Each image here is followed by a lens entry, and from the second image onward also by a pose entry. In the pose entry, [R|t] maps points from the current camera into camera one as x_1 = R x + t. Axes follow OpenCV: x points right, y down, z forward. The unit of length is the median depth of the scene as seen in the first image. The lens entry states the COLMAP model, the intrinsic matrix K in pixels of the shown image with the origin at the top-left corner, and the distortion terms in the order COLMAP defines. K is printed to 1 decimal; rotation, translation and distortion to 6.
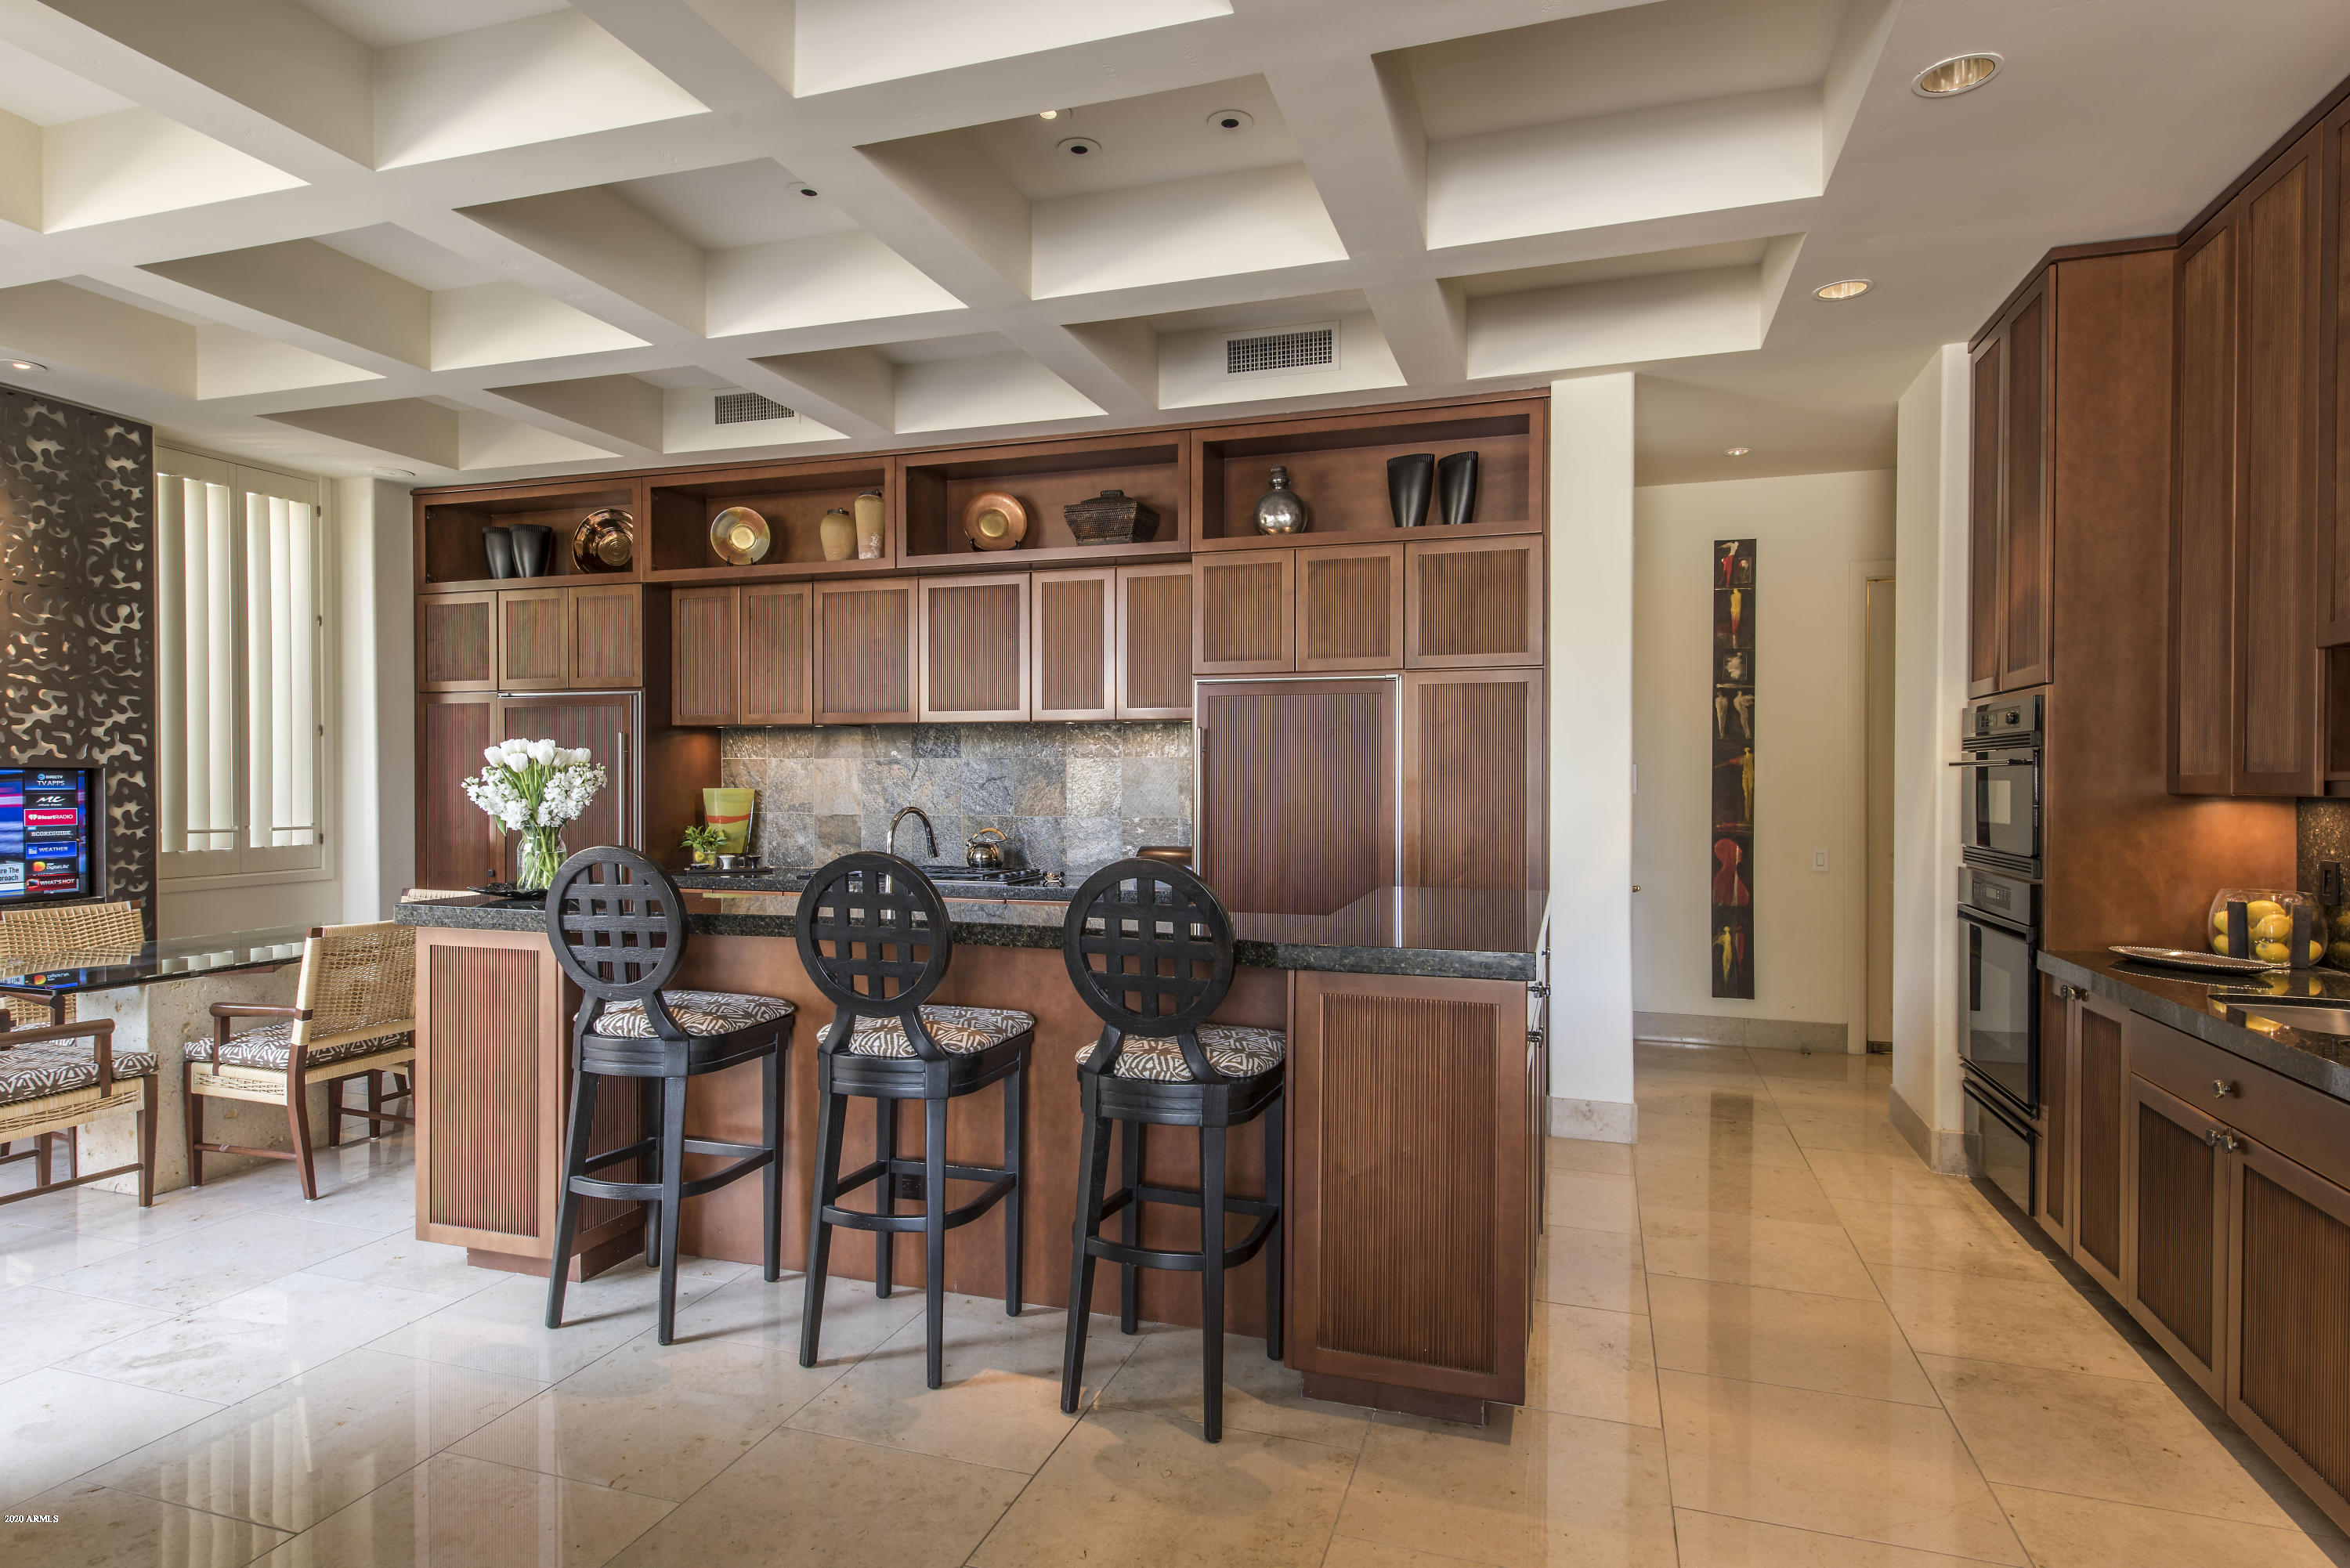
lens RADIAL K [[1281.8, 0, 1176.9], [0, 1281.8, 782.8], [0, 0, 1]] dist [0.007045, -0.002109]
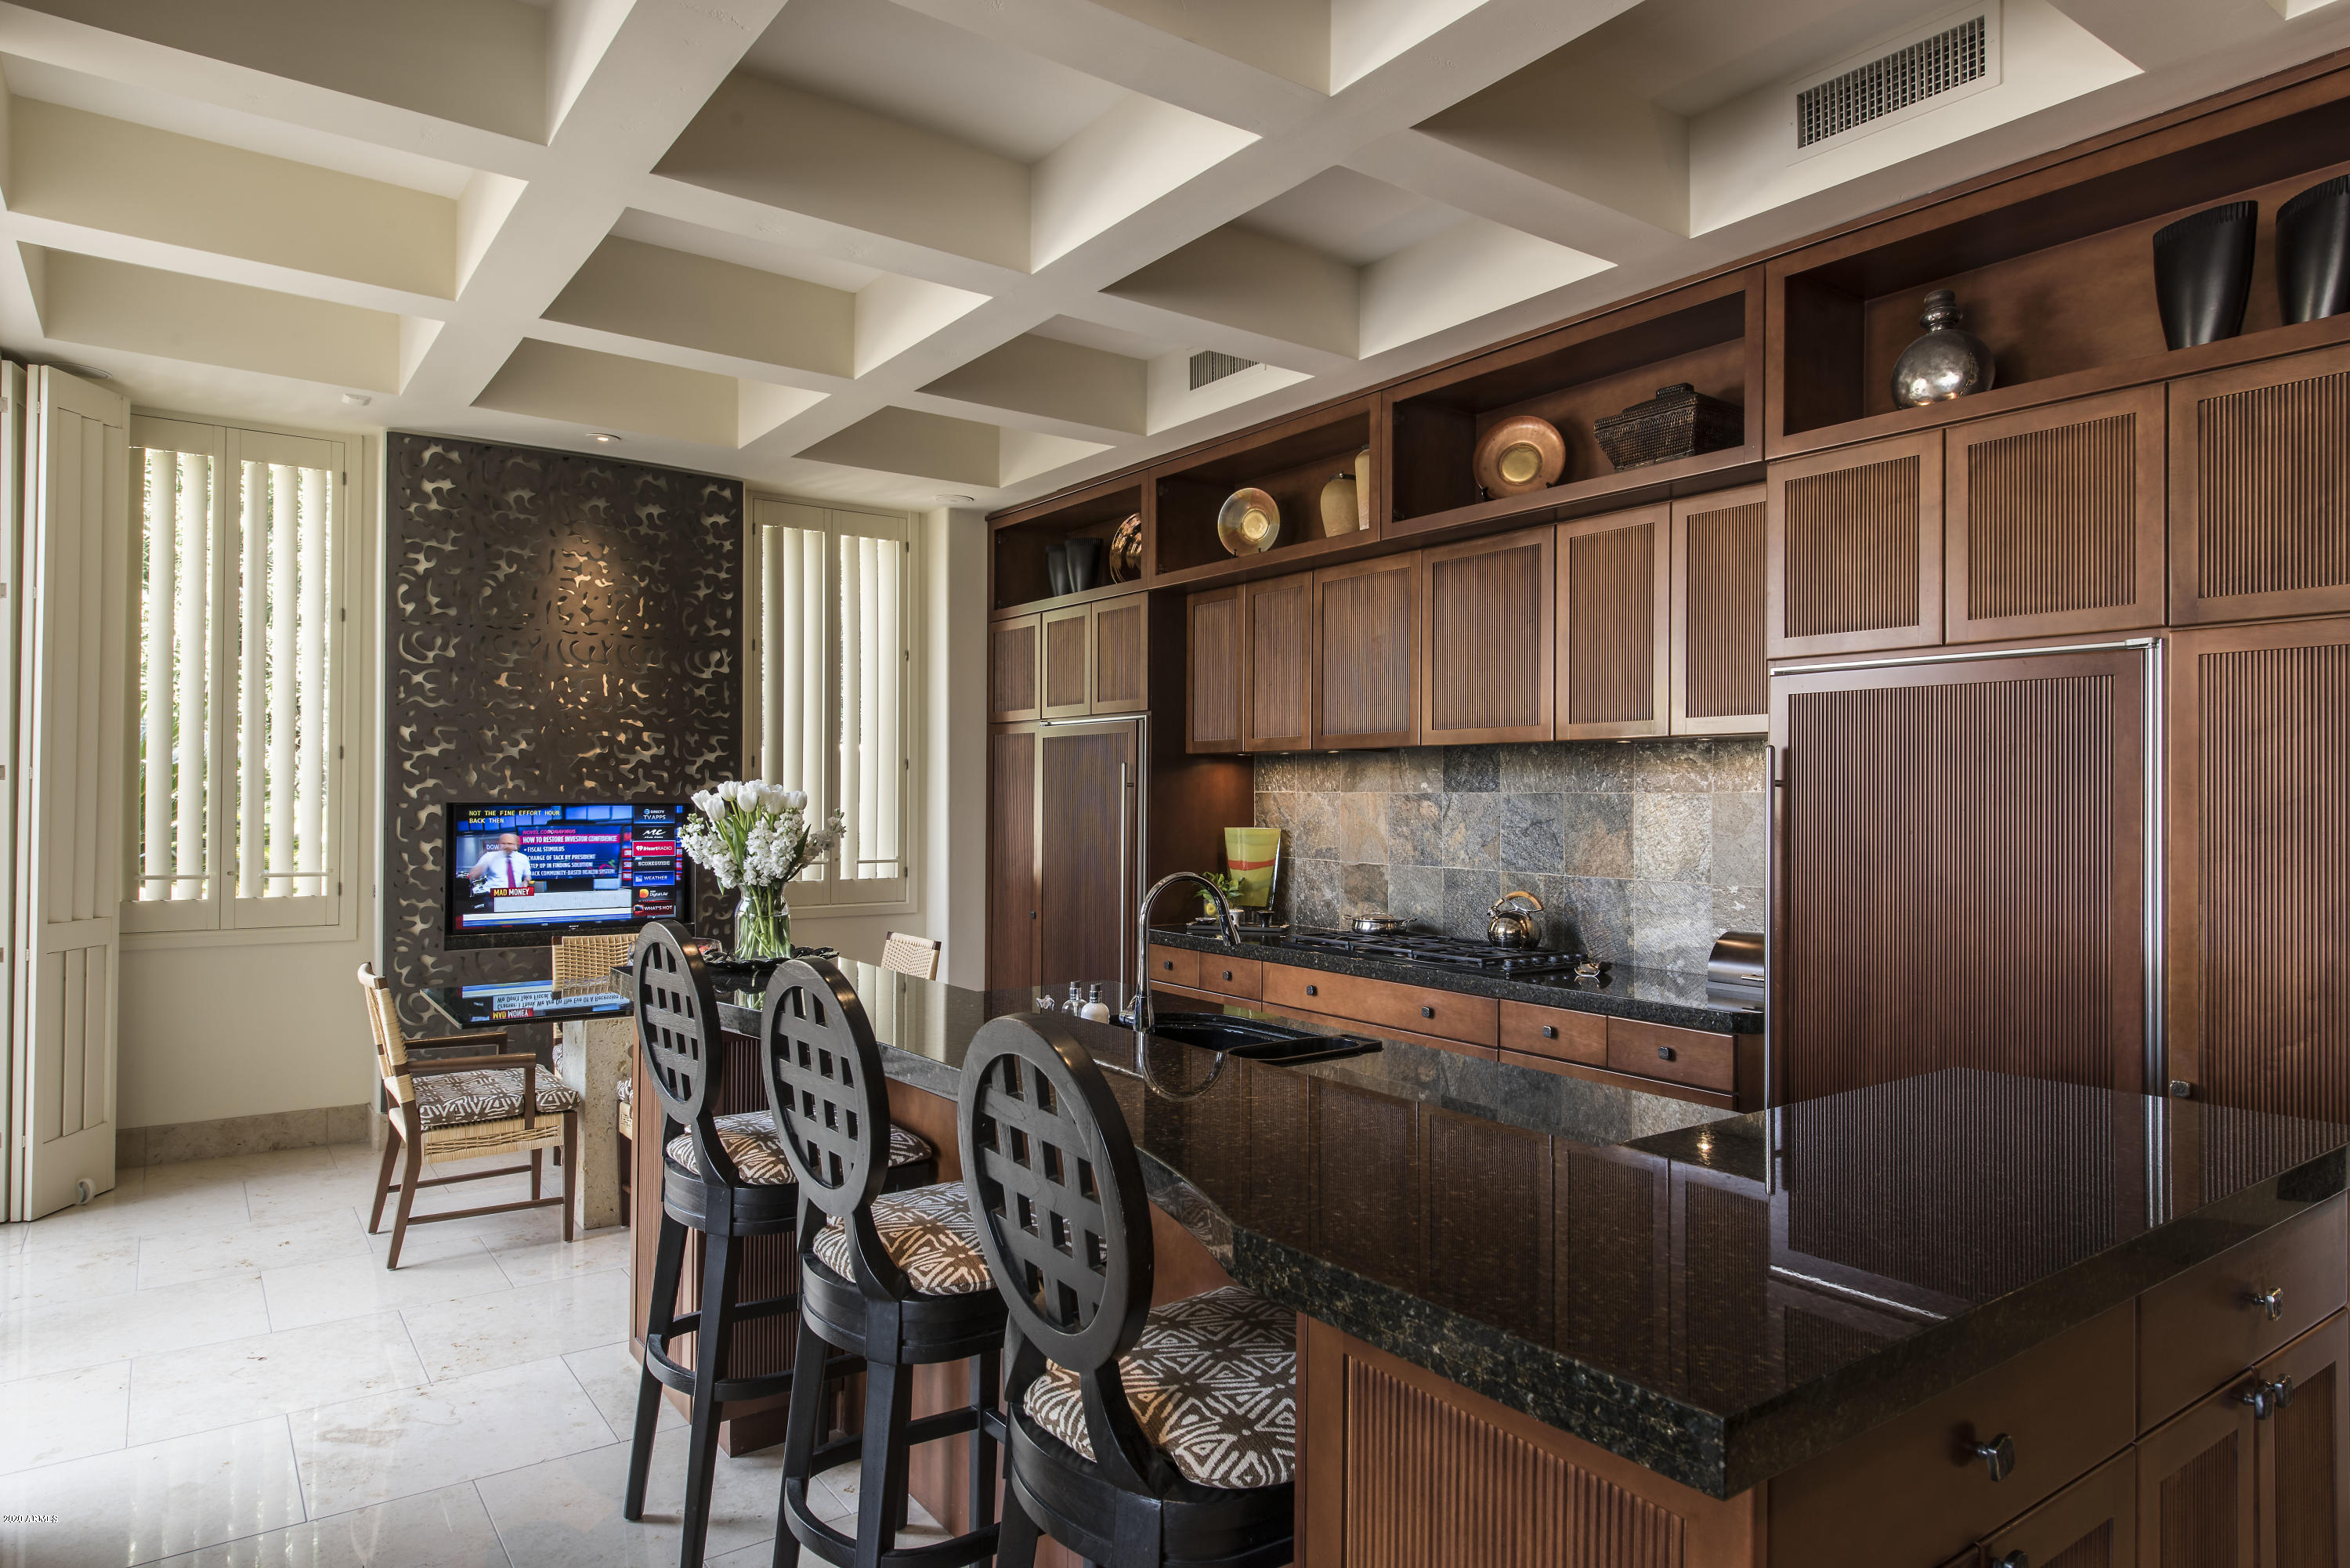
lens RADIAL K [[1401.8, 0, 1171.5], [0, 1401.8, 789.3], [0, 0, 1]] dist [0.009521, -0.003479]
pose [[0.803143, -0.000878, -0.595785, 0.173664], [-0.005767, 0.999941, -0.009248, -0.014003], [0.595758, 0.010864, 0.803090, 0.276968]]
